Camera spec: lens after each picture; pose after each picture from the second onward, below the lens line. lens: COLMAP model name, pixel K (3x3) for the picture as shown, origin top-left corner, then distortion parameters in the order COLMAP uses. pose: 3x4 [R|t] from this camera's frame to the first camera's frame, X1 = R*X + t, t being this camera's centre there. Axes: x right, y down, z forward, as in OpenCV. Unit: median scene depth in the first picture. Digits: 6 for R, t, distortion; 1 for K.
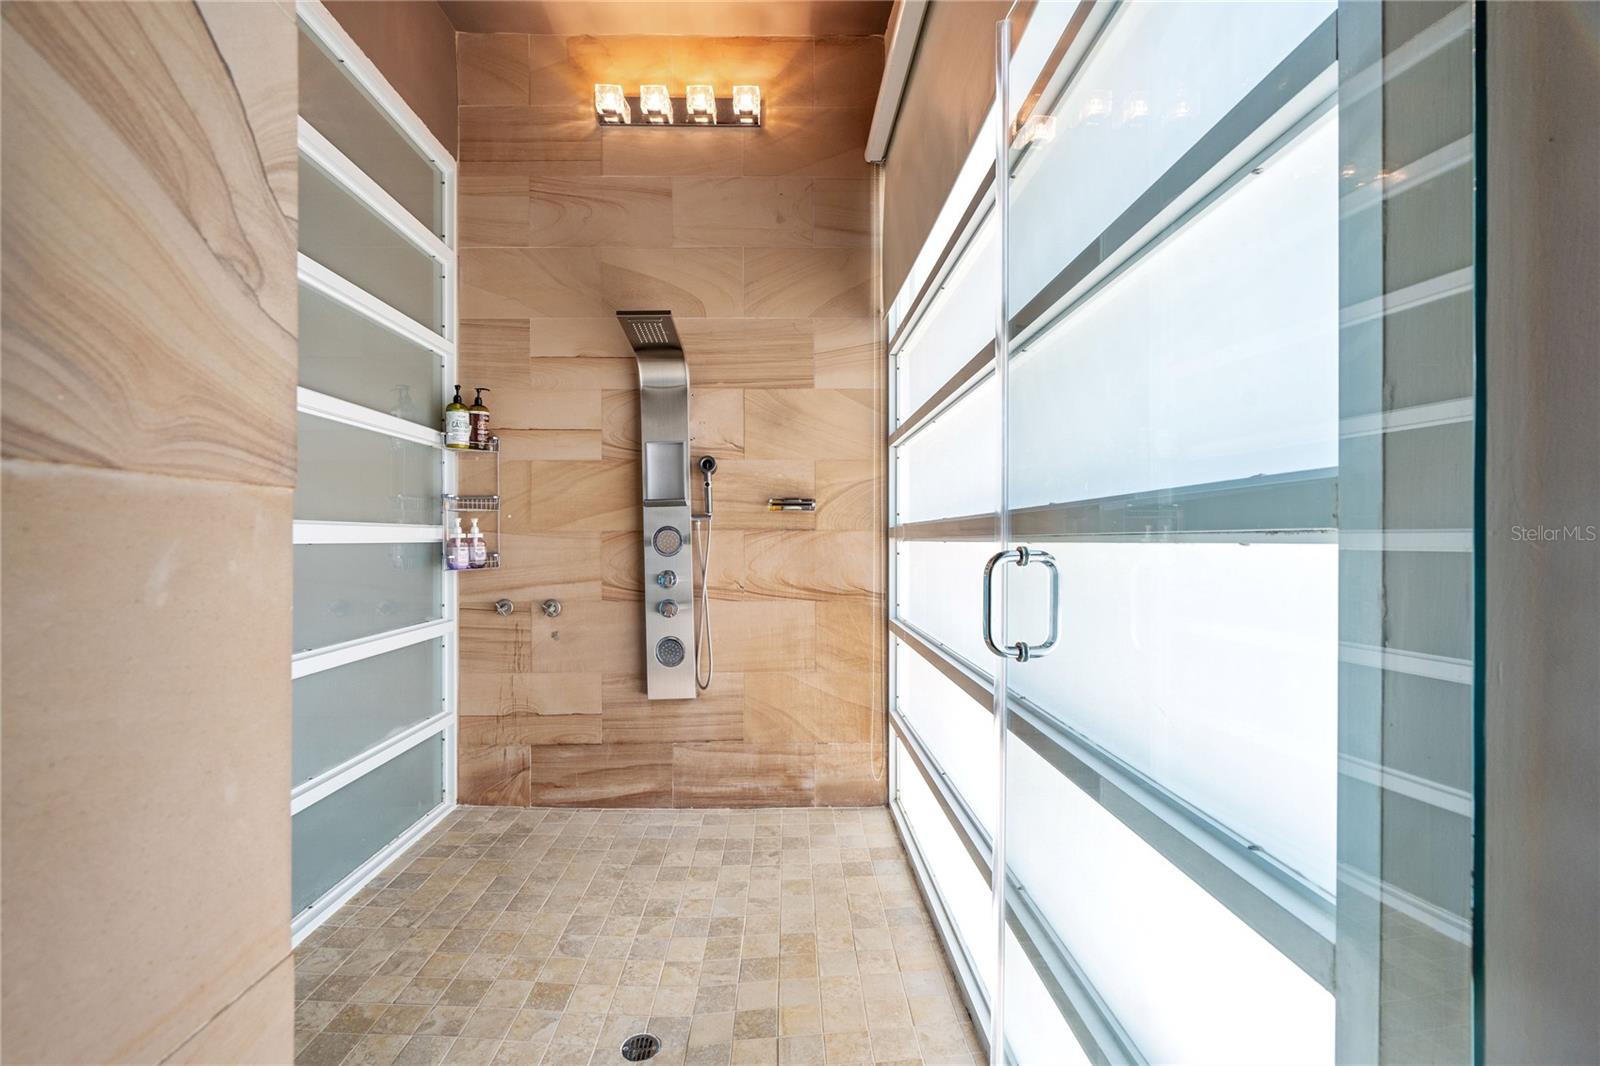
lens RADIAL K [[724.1, 0, 759.8], [0, 724.1, 537.5], [0, 0, 1]] dist [-0.014956, -0.000011]
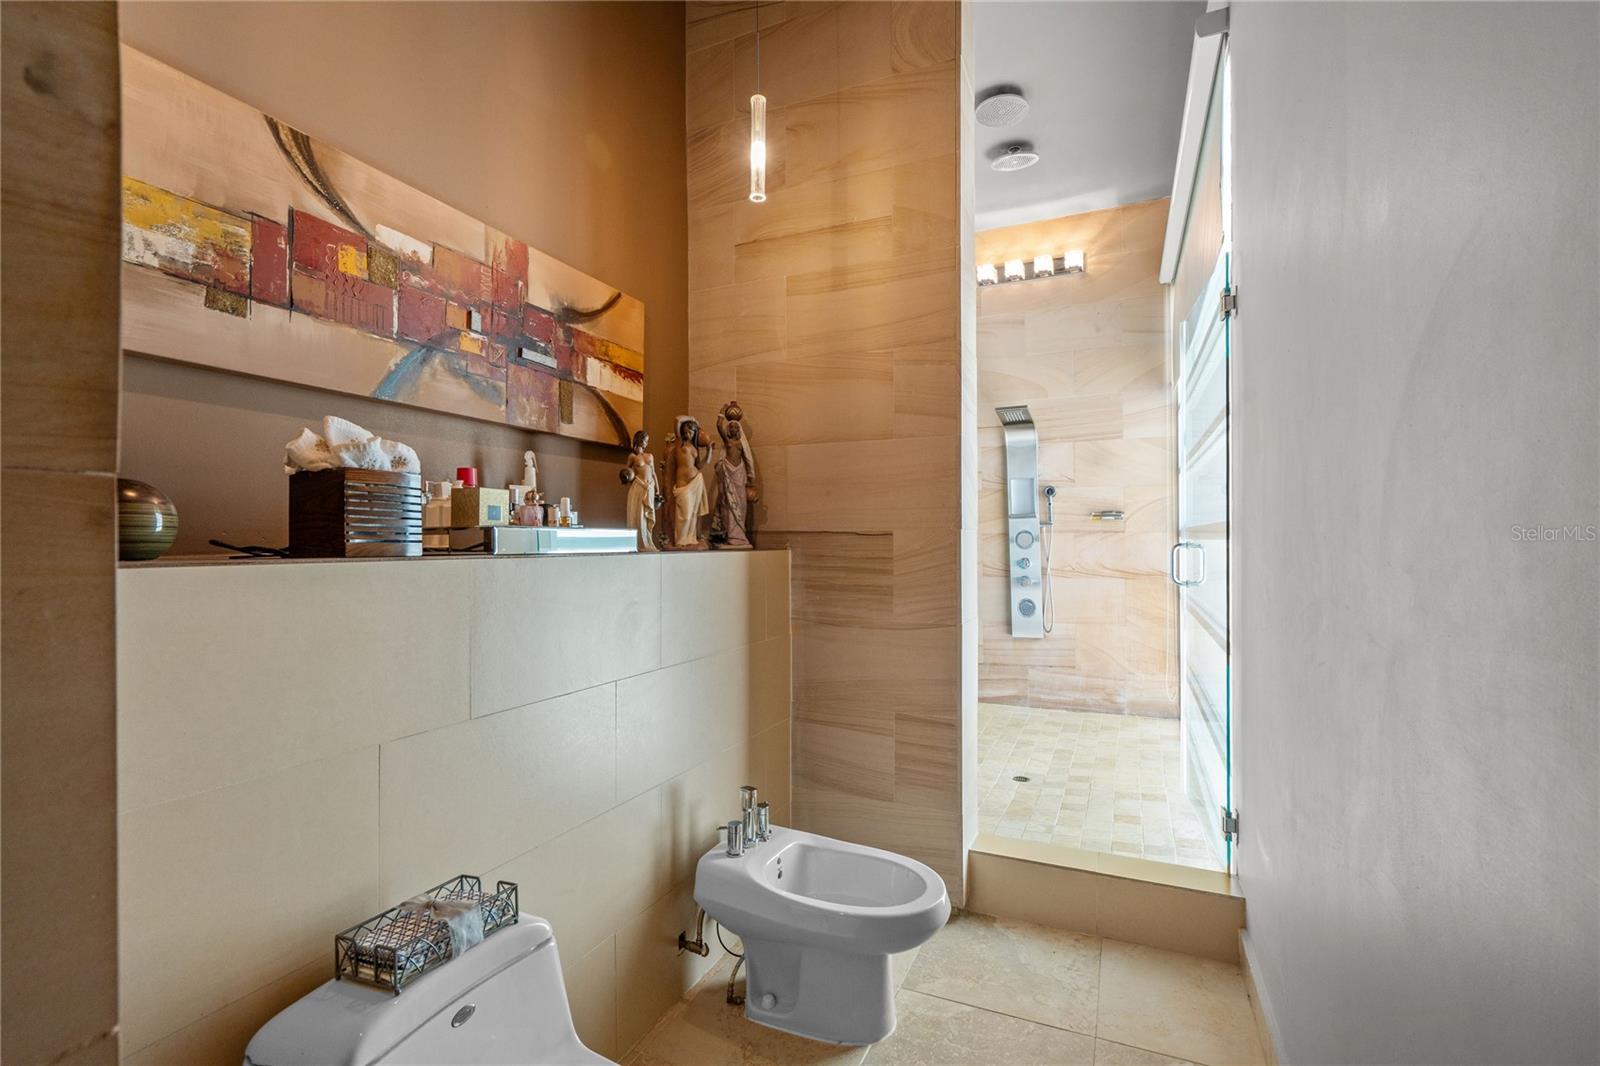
lens RADIAL K [[751.6, 0, 800.0], [0, 751.6, 533.0], [0, 0, 1]] dist [-0.004841, -0.000056]
pose [[0.927232, -0.007080, -0.374421, 0.035606], [0.005060, 0.999967, -0.006378, -0.001553], [0.374454, 0.004019, 0.927237, -0.728534]]
